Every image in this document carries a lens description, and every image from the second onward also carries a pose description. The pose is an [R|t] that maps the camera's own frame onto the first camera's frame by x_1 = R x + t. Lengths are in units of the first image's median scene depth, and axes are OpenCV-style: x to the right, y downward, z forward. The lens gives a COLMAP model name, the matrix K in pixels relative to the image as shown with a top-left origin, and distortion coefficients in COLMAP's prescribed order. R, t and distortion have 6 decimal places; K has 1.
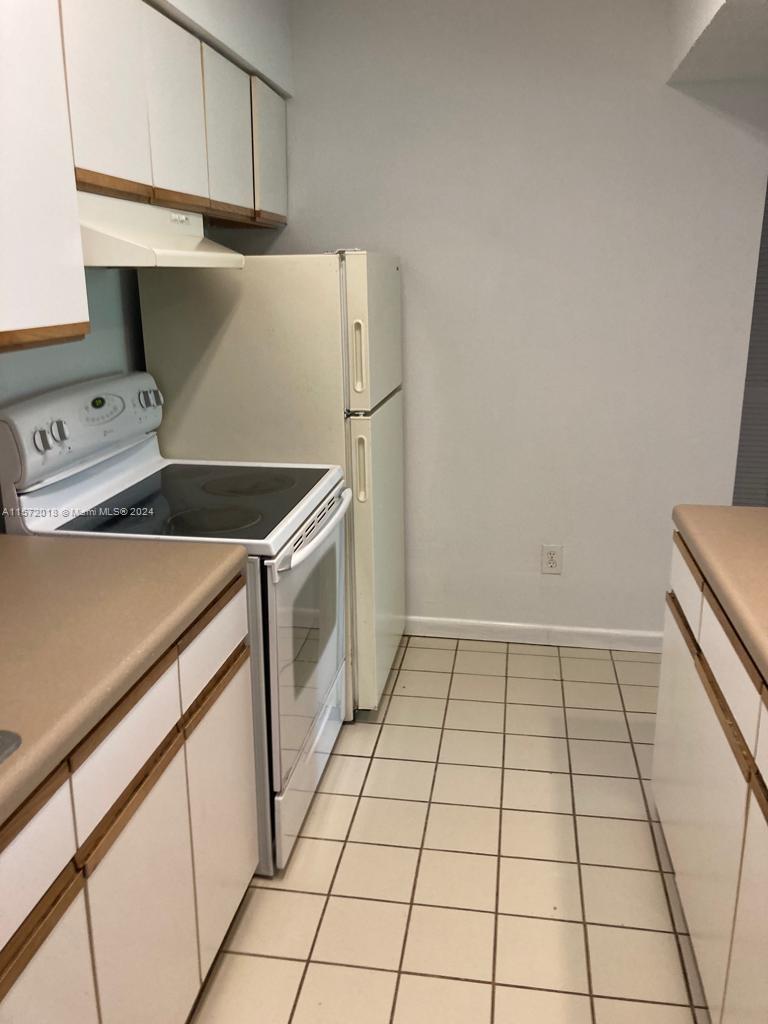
lens RADIAL K [[857.0, 0, 387.2], [0, 857.0, 510.9], [0, 0, 1]] dist [0.007370, 0.015071]
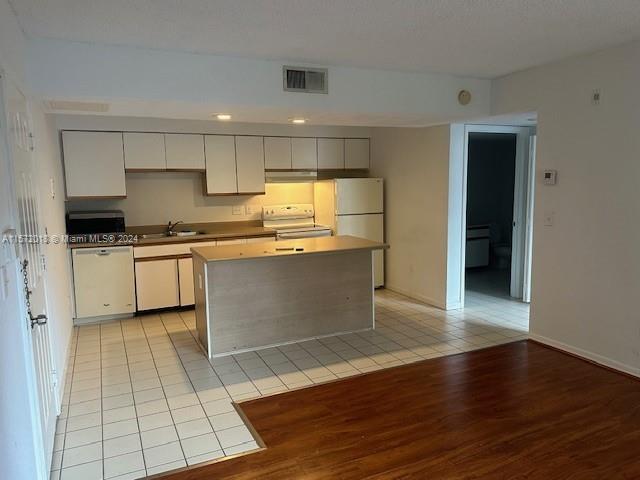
lens RADIAL K [[467.4, 0, 326.7], [0, 467.4, 241.1], [0, 0, 1]] dist [0.027349, -0.003579]
pose [[0.561616, 0.094321, -0.822004, 1.997806], [-0.207598, 0.977765, -0.029644, 0.099846], [0.800931, 0.187295, 0.568709, -0.367762]]
